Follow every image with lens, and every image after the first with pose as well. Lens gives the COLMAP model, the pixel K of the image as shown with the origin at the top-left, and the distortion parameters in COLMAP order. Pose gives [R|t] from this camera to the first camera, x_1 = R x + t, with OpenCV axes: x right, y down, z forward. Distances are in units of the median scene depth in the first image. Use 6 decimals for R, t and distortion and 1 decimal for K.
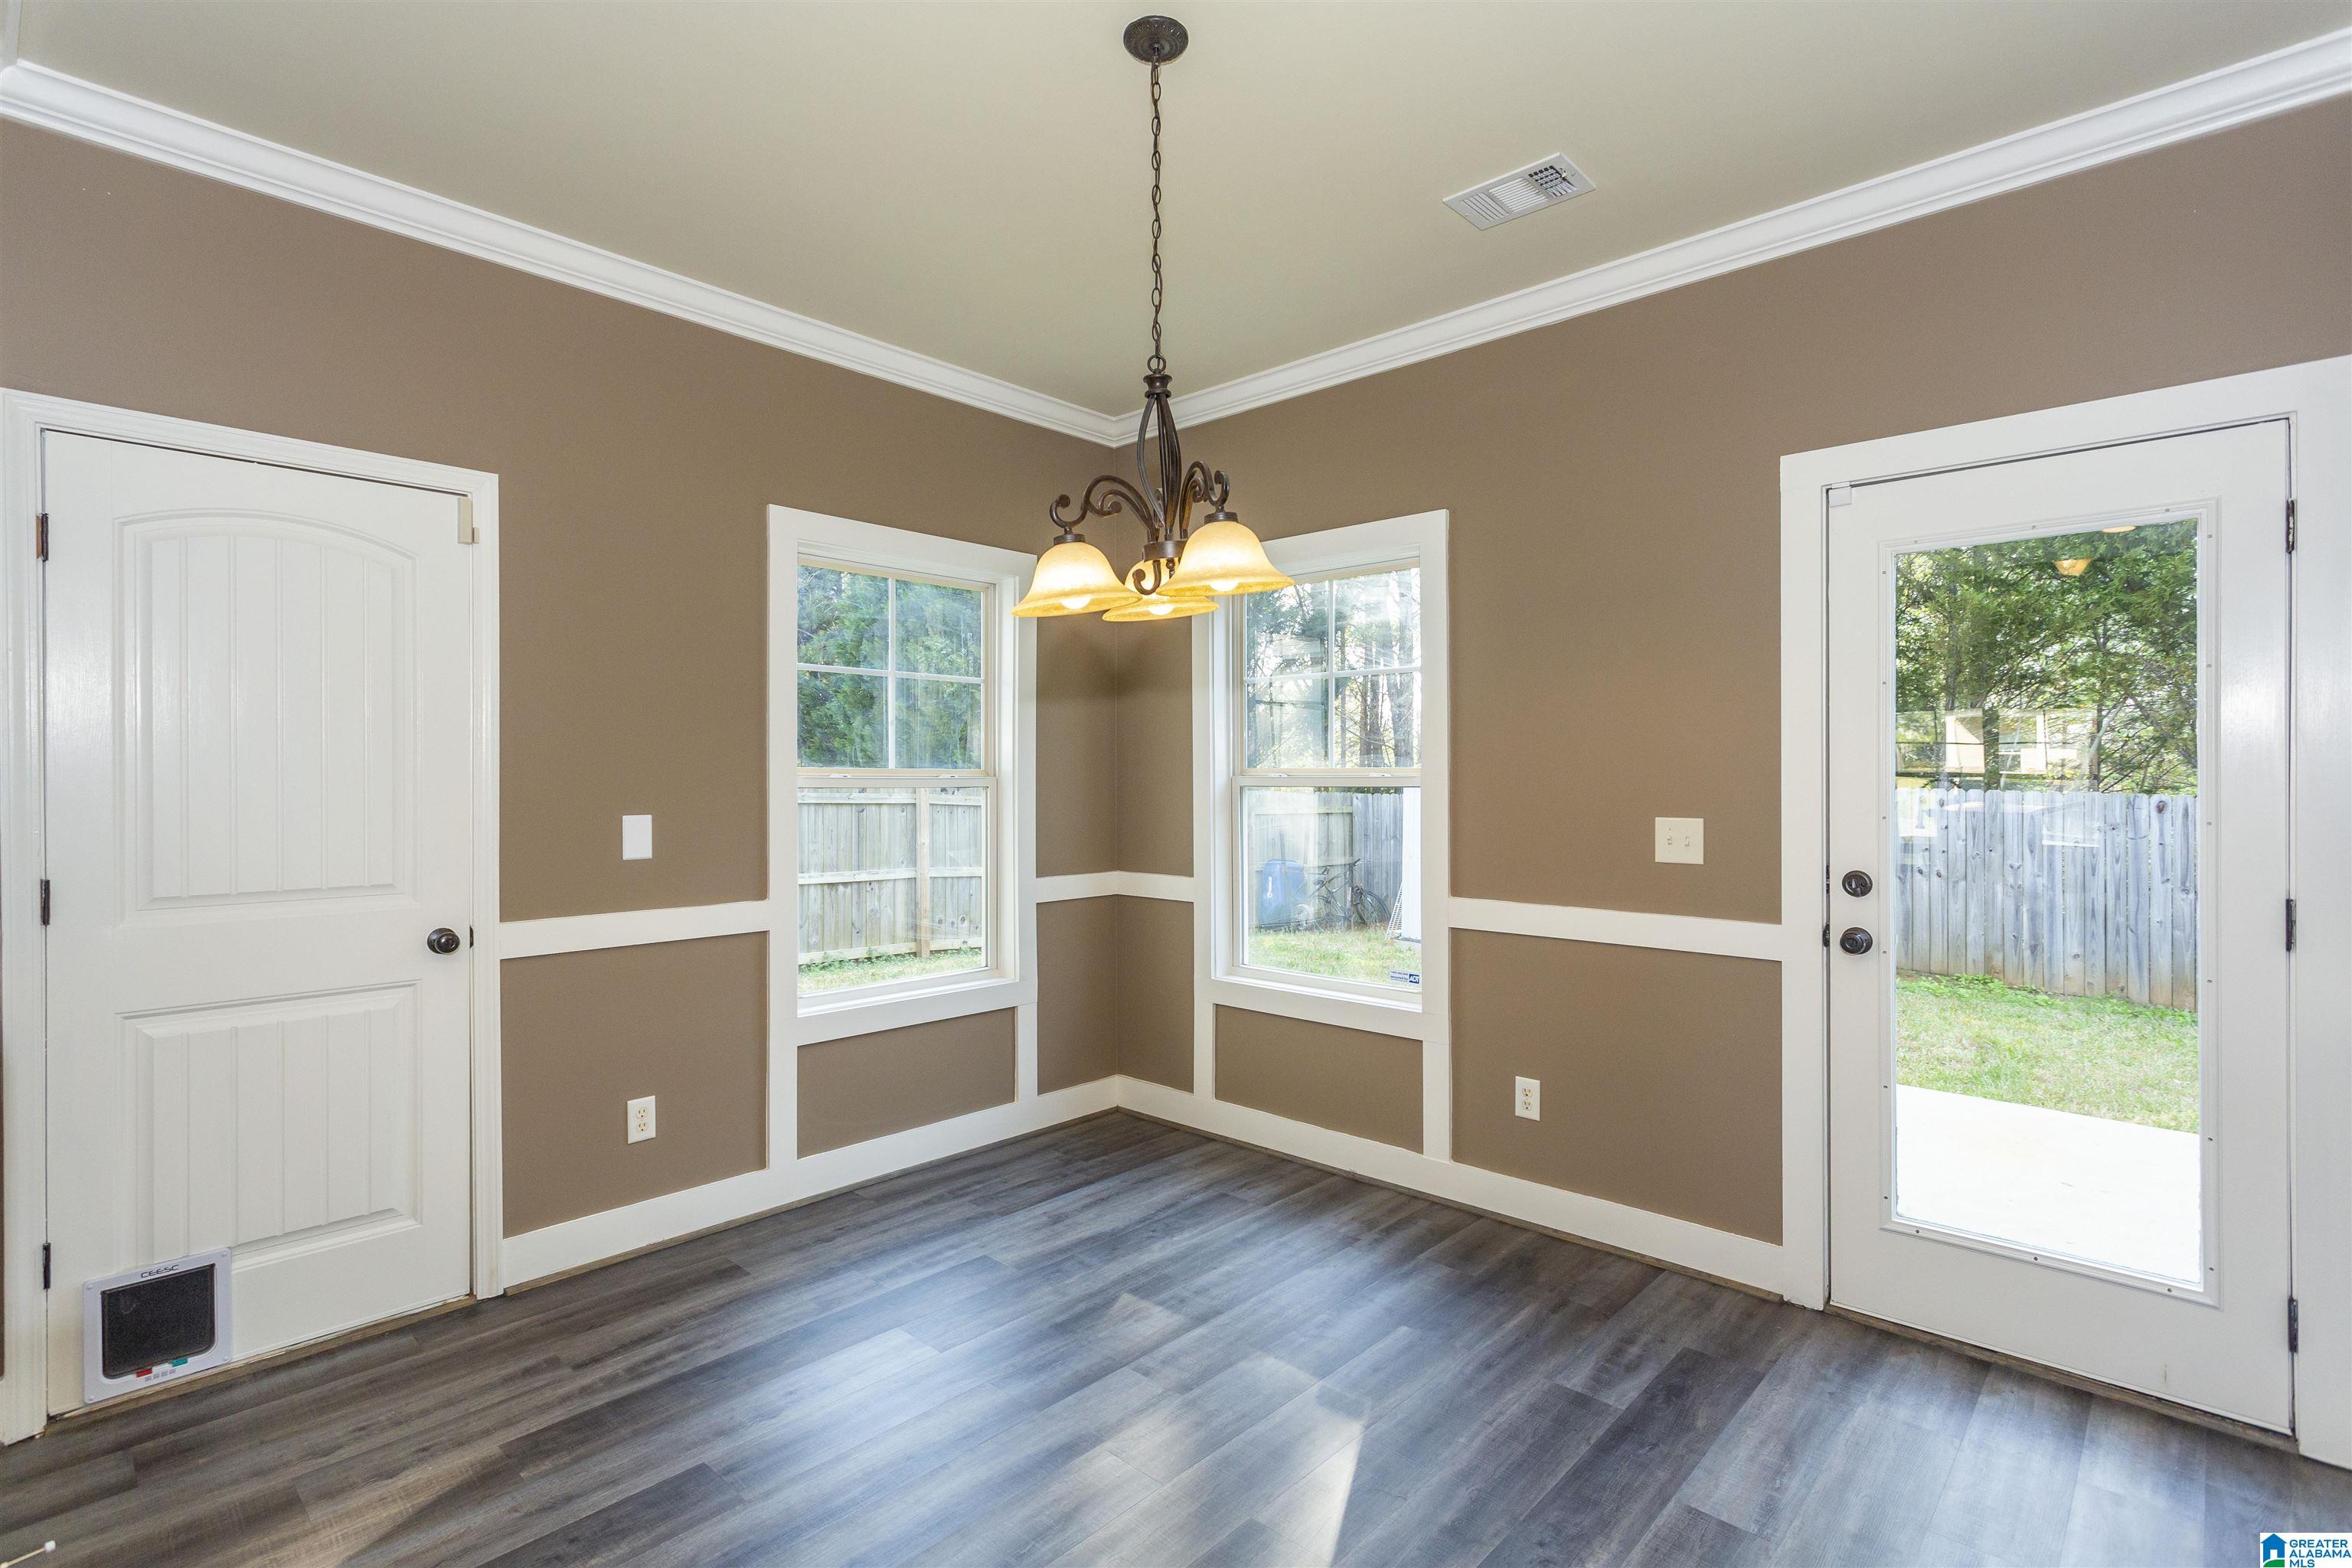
lens RADIAL K [[1121.7, 0, 1183.8], [0, 1121.7, 792.4], [0, 0, 1]] dist [0.004851, 0.000192]
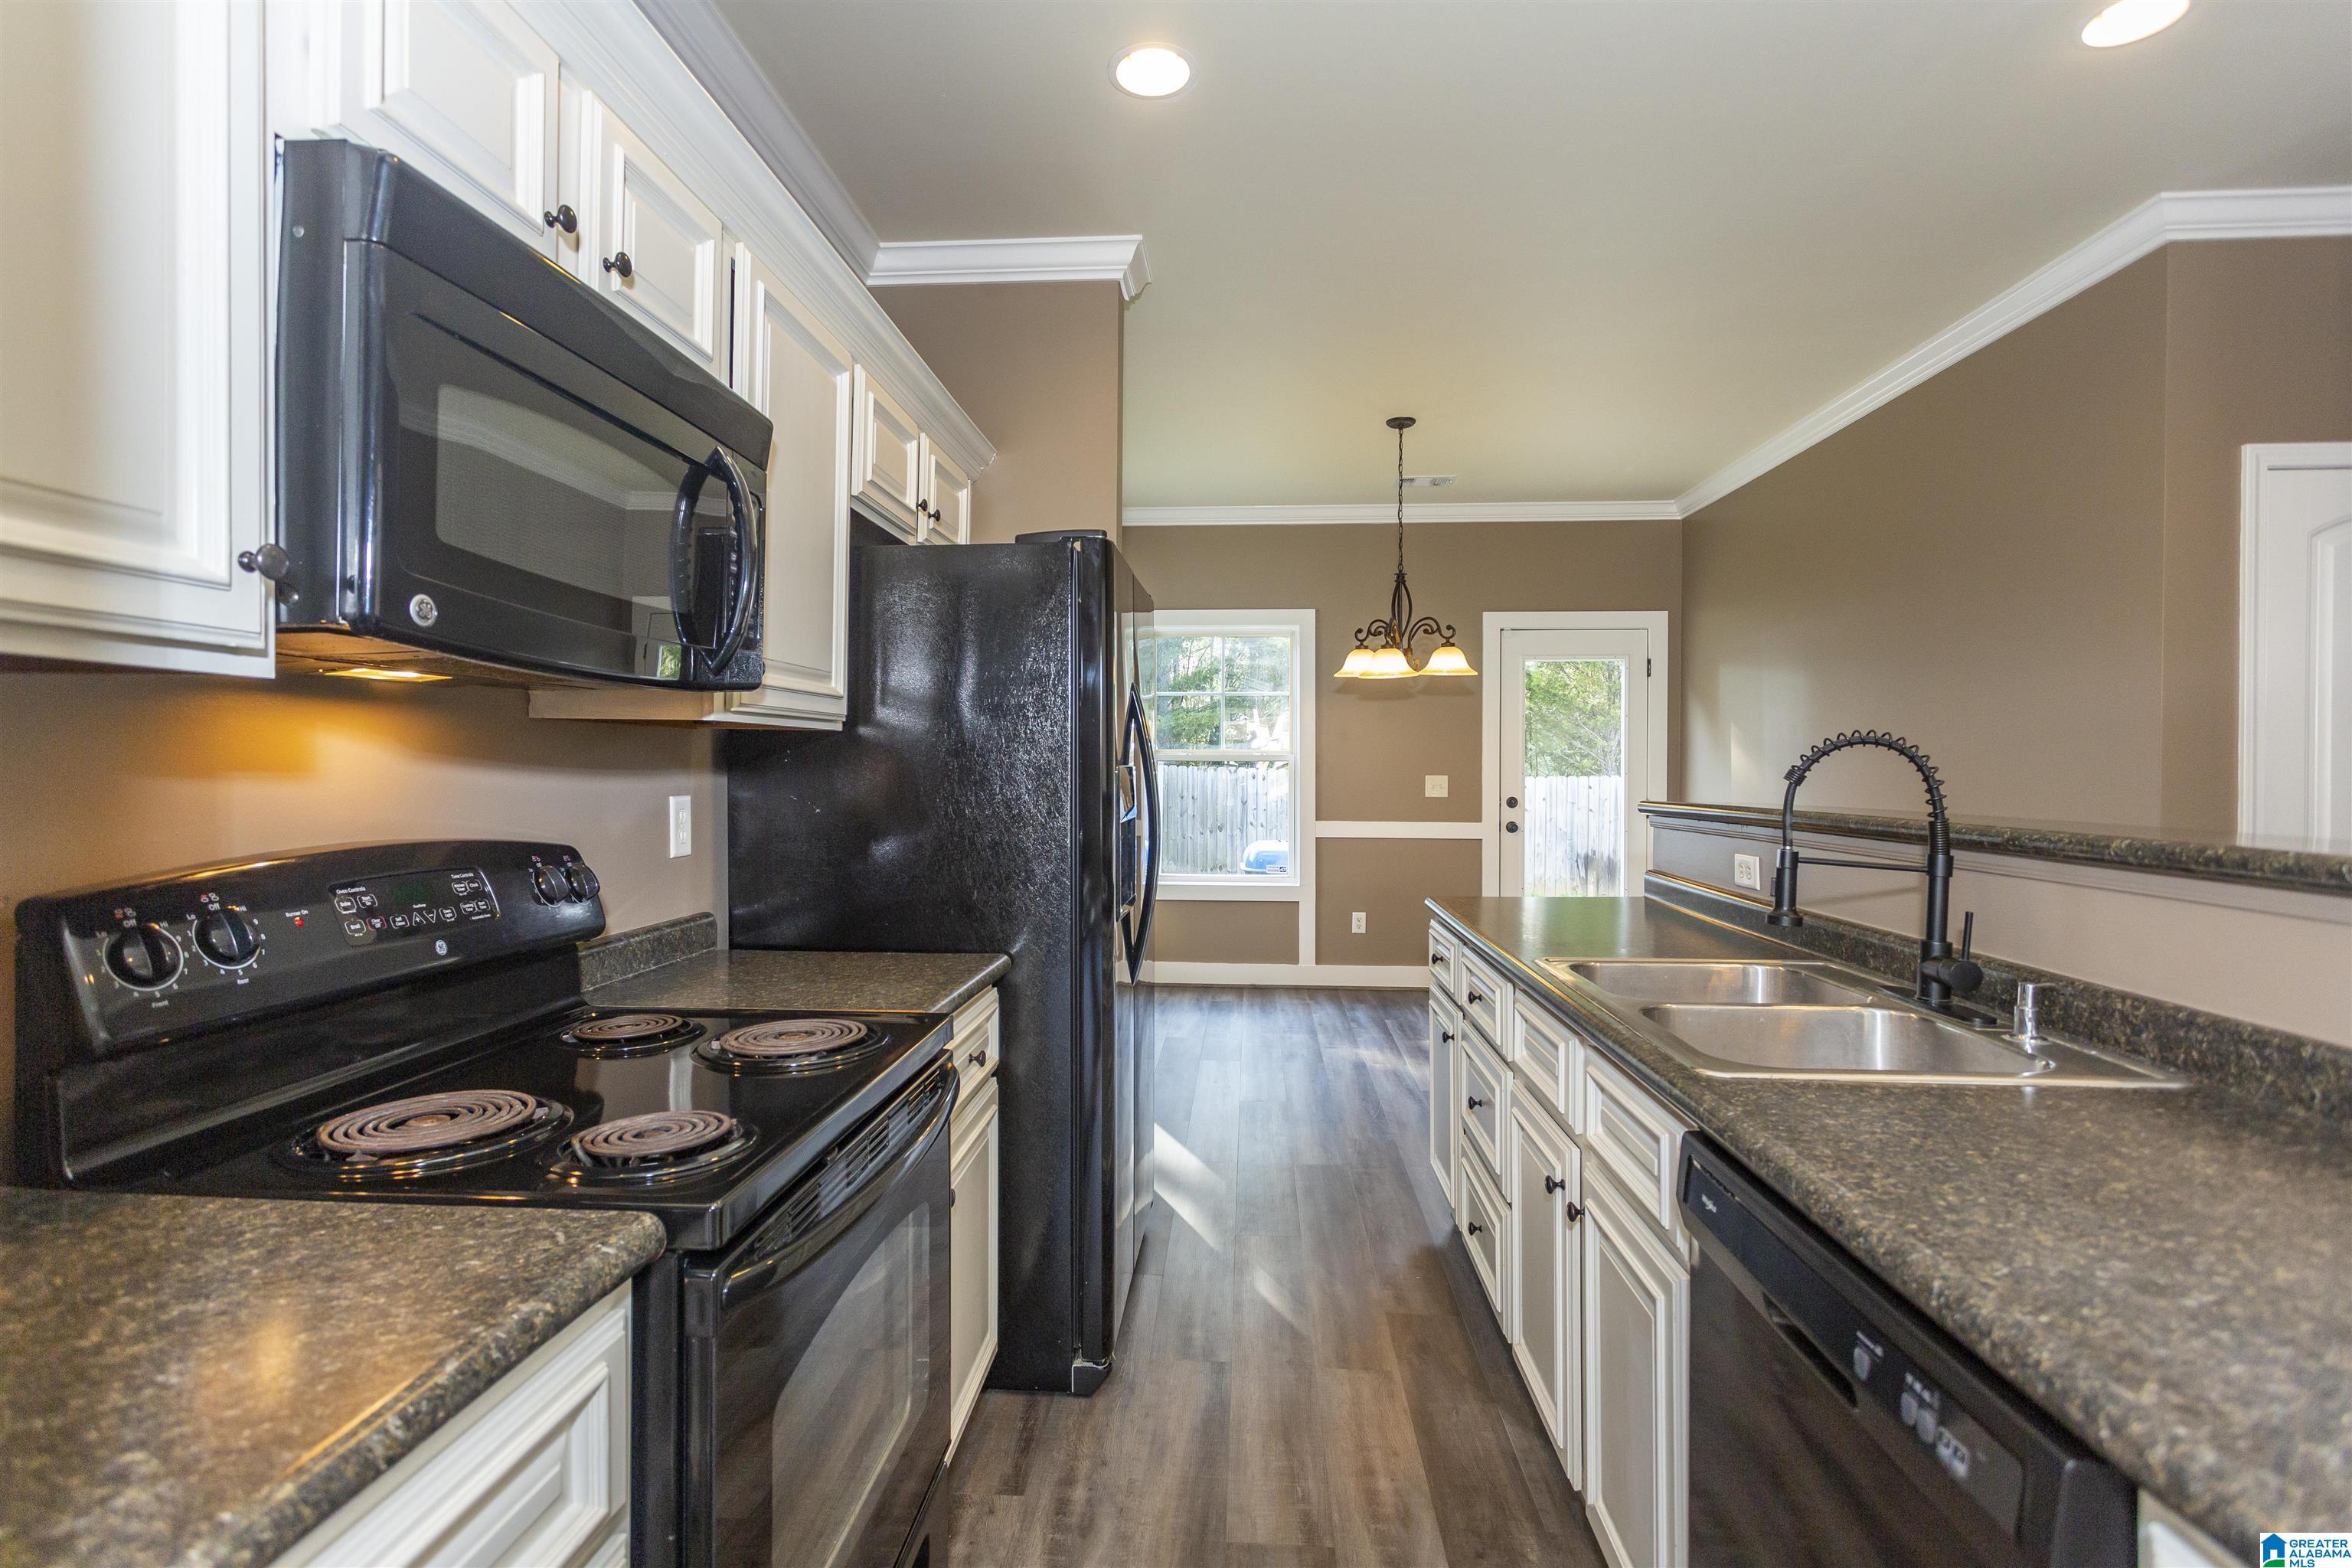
lens RADIAL K [[1121.7, 0, 1162.3], [0, 1121.7, 779.0], [0, 0, 1]] dist [0.004851, 0.000192]
pose [[0.784360, -0.016327, 0.620091, -1.199887], [0.010763, 0.999861, 0.012712, -0.002778], [-0.620212, -0.003297, 0.784427, -0.313284]]
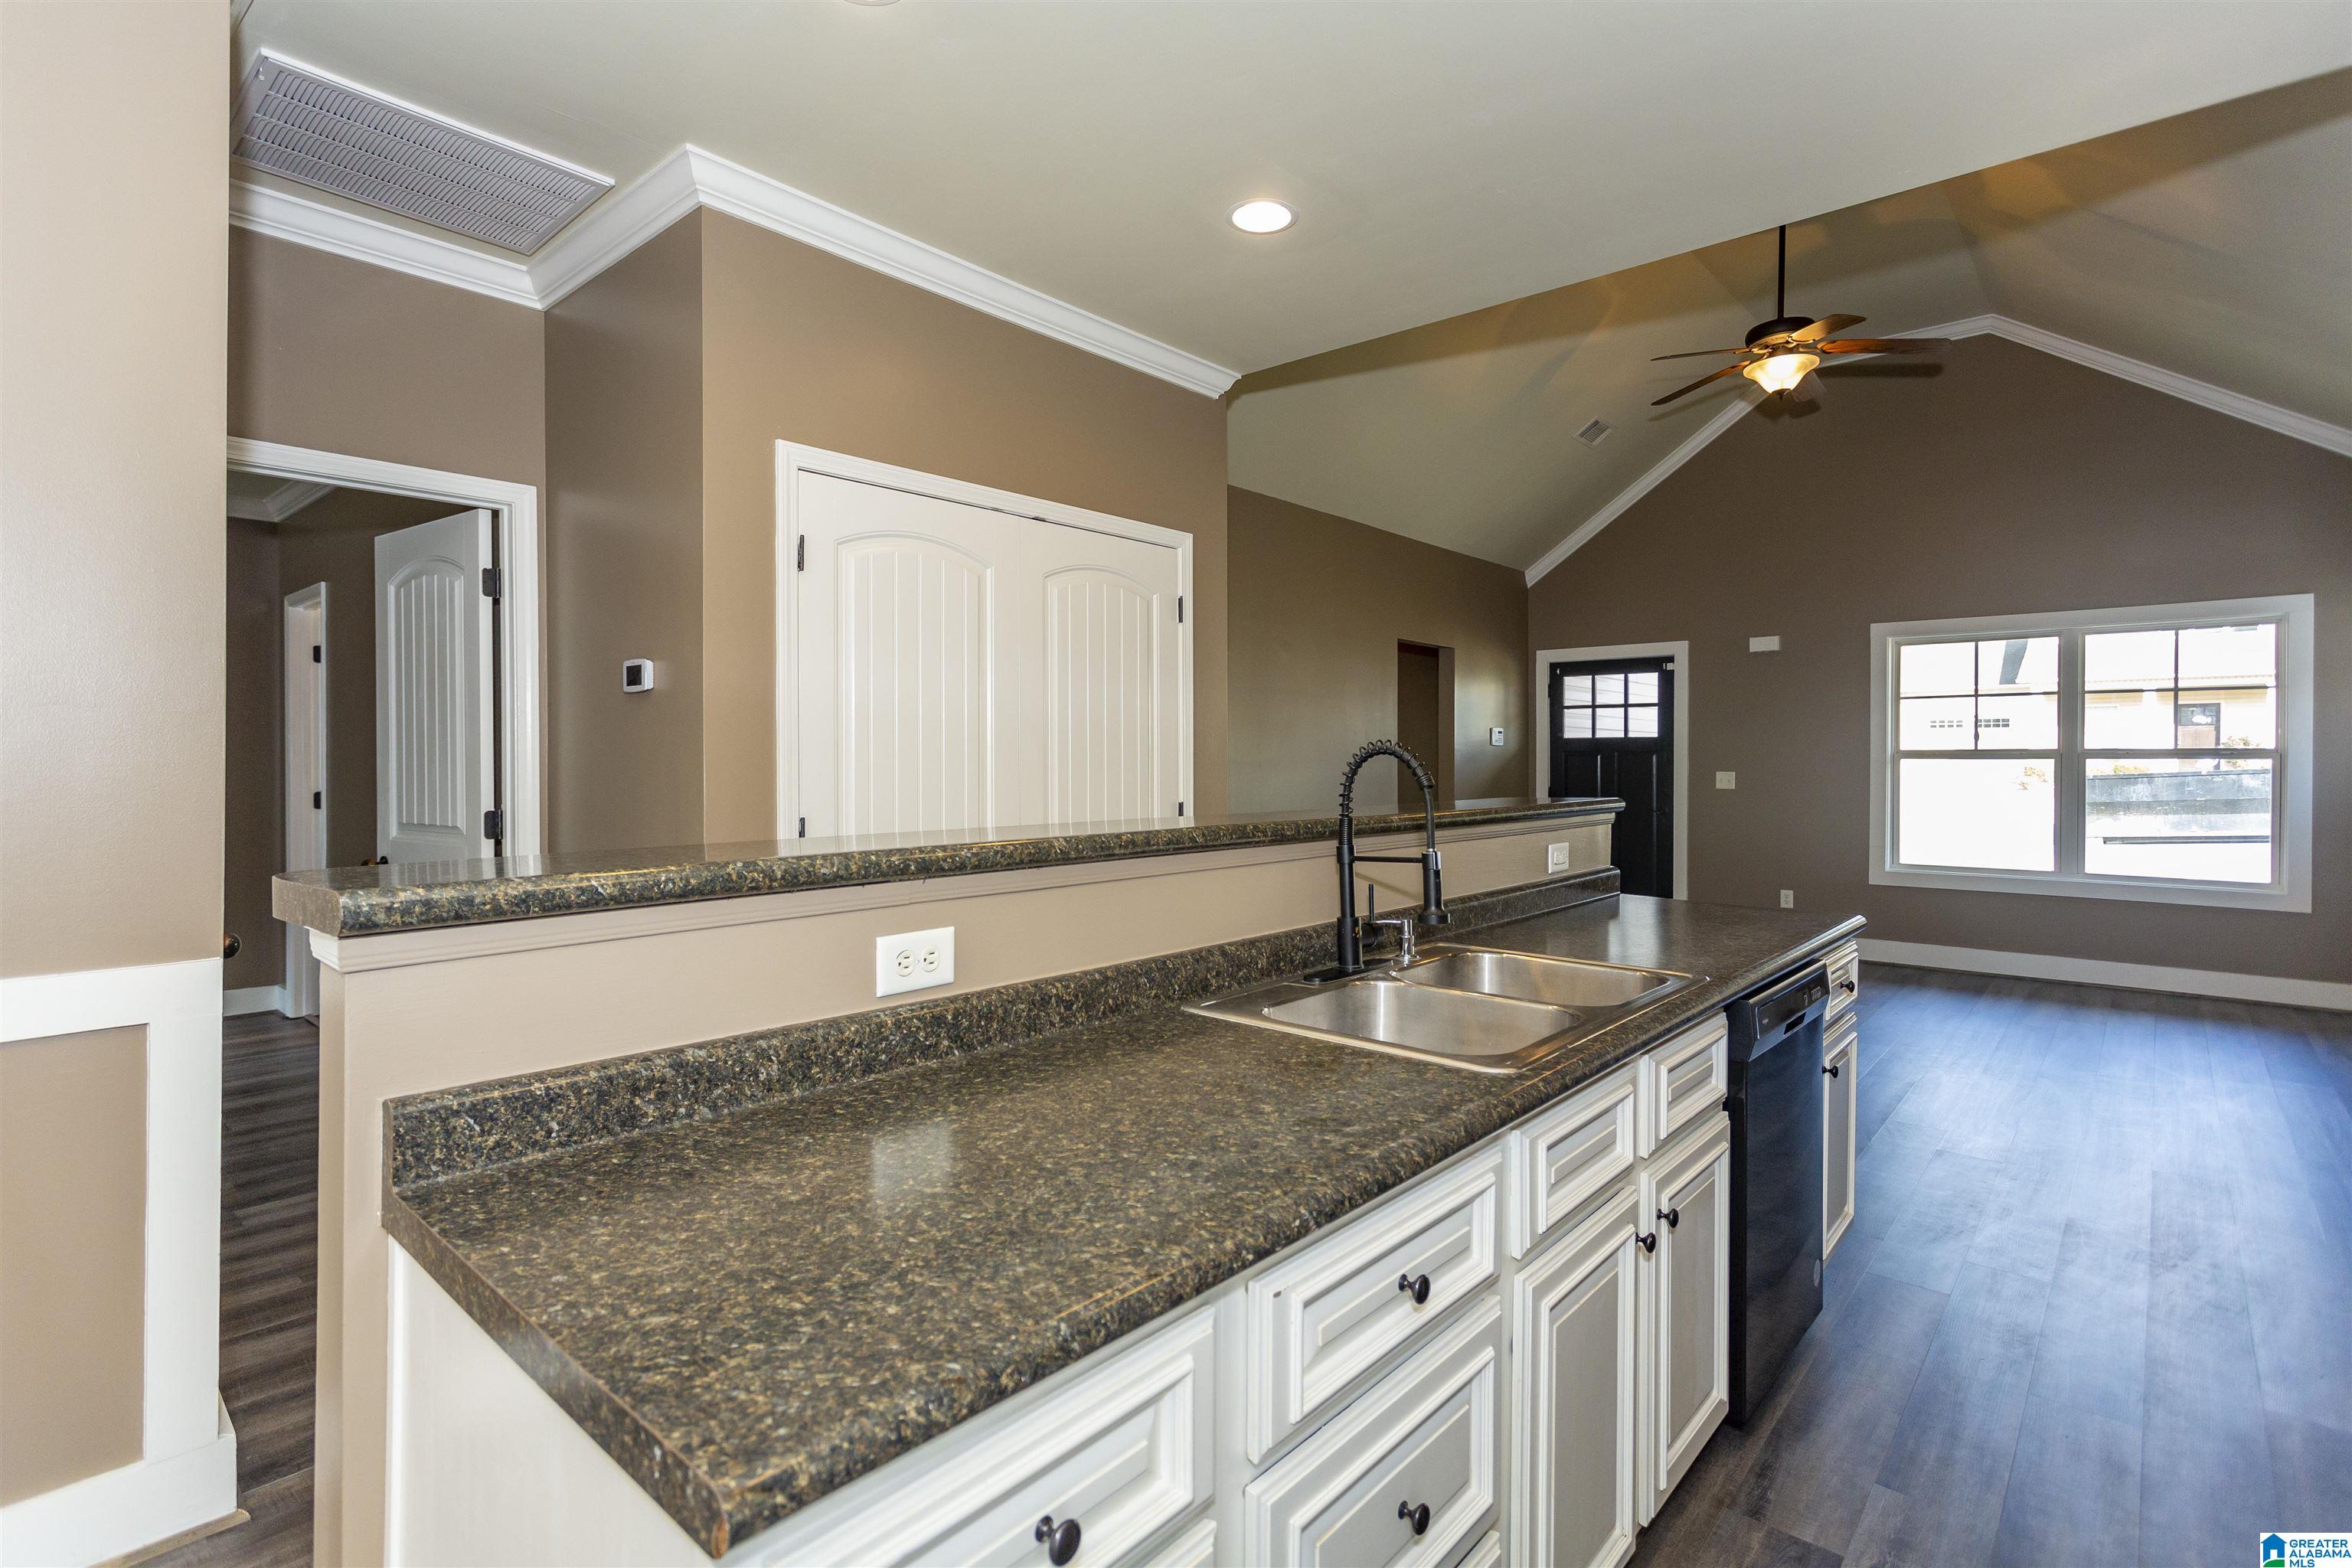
lens RADIAL K [[1121.7, 0, 1162.0], [0, 1121.7, 769.7], [0, 0, 1]] dist [0.004851, 0.000192]
pose [[-0.999703, -0.012414, -0.020979, -0.461637], [-0.012691, 0.999833, 0.013132, -0.005832], [0.020812, 0.013394, -0.999694, 0.509258]]
